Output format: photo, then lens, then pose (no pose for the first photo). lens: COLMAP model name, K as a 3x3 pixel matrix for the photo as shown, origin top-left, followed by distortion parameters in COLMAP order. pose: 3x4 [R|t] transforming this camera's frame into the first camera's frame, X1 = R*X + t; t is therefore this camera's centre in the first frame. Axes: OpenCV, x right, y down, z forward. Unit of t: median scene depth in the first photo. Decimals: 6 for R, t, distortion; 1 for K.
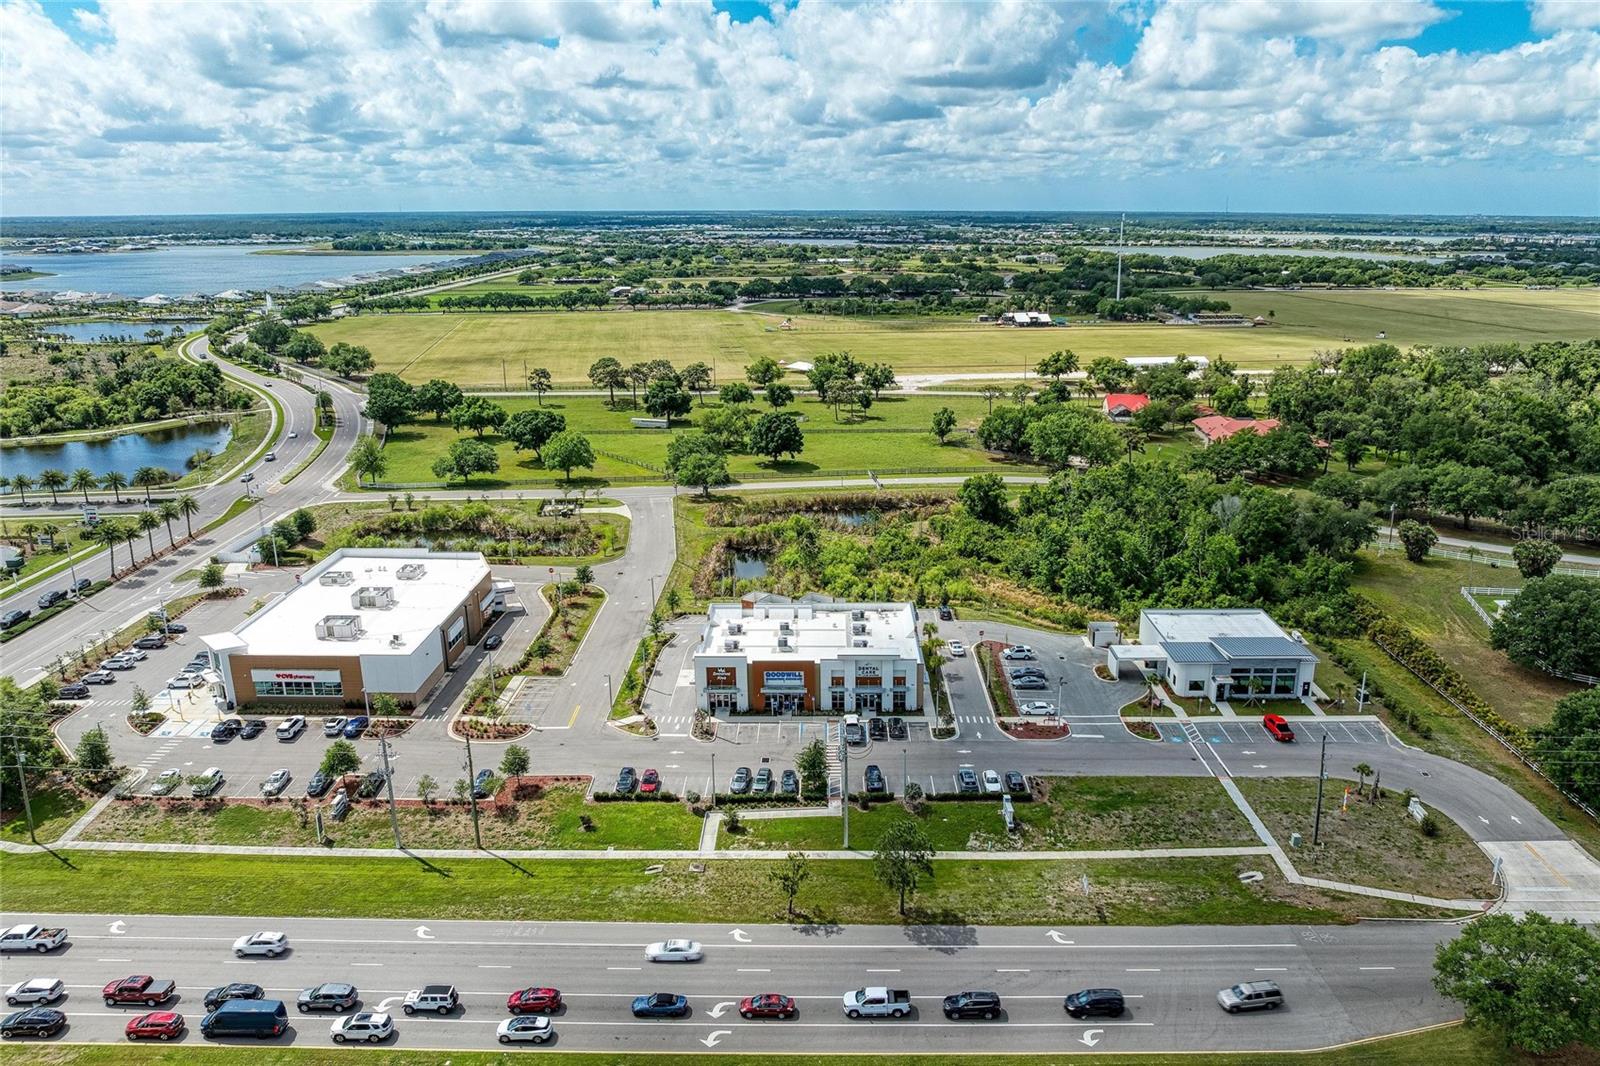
lens RADIAL K [[1121.4, 0, 819.6], [0, 1121.4, 531.0], [0, 0, 1]] dist [-0.028773, -0.005349]
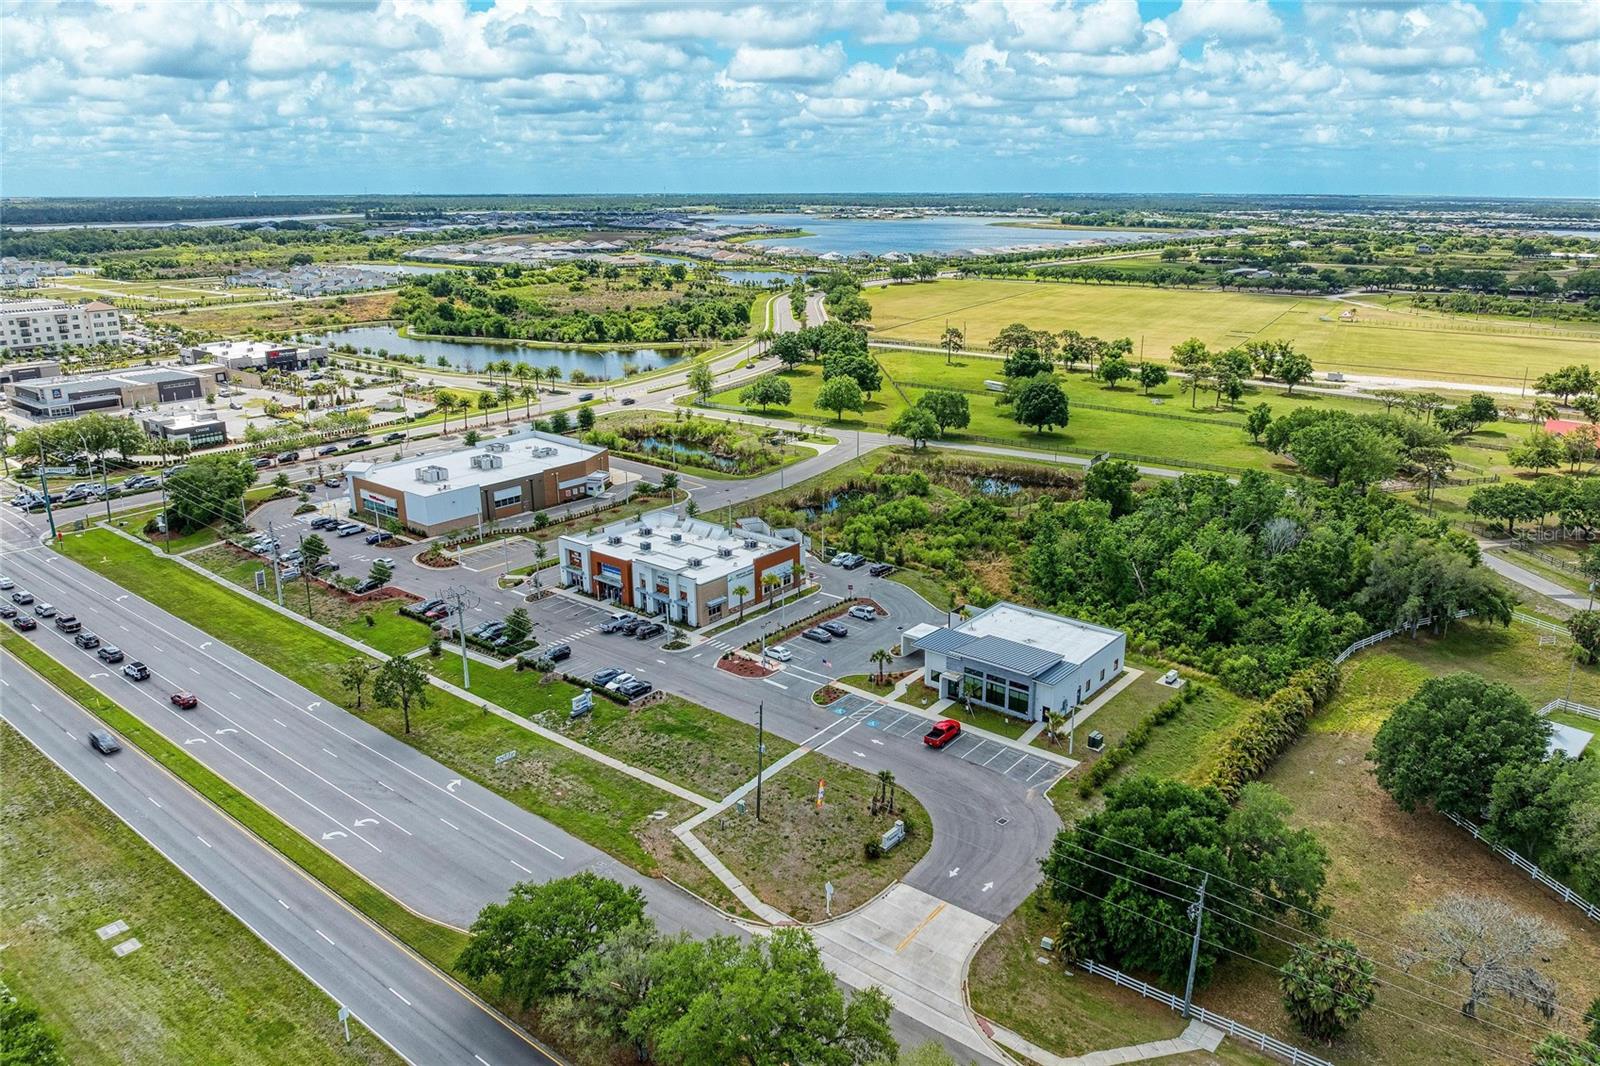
lens RADIAL K [[1121.4, 0, 819.6], [0, 1121.4, 531.0], [0, 0, 1]] dist [-0.028773, -0.005349]
pose [[0.786101, 0.185516, -0.589600, 0.350265], [-0.176274, 0.981569, 0.073826, -0.013562], [0.592429, 0.045897, 0.804314, 0.087733]]
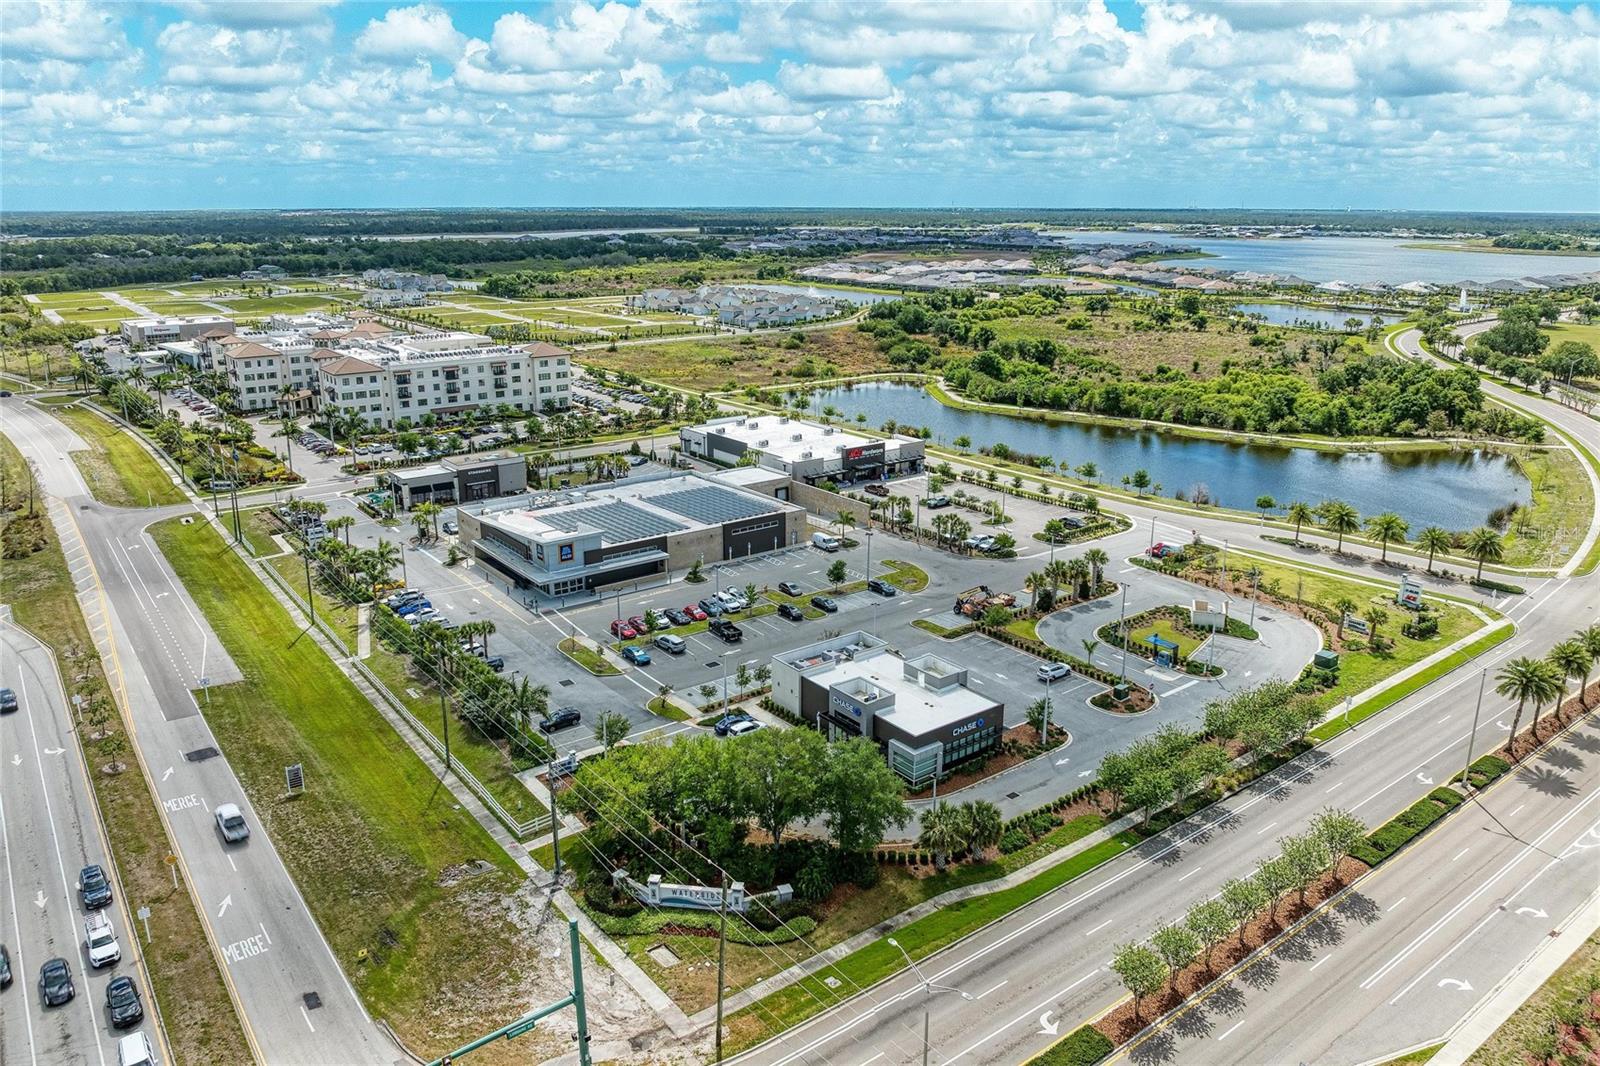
lens RADIAL K [[1121.4, 0, 819.6], [0, 1121.4, 531.0], [0, 0, 1]] dist [-0.028773, -0.005349]
pose [[0.617751, 0.222907, -0.754119, -0.268160], [-0.221437, 0.969487, 0.105172, -0.029188], [0.754552, 0.102020, 0.648261, 0.211637]]
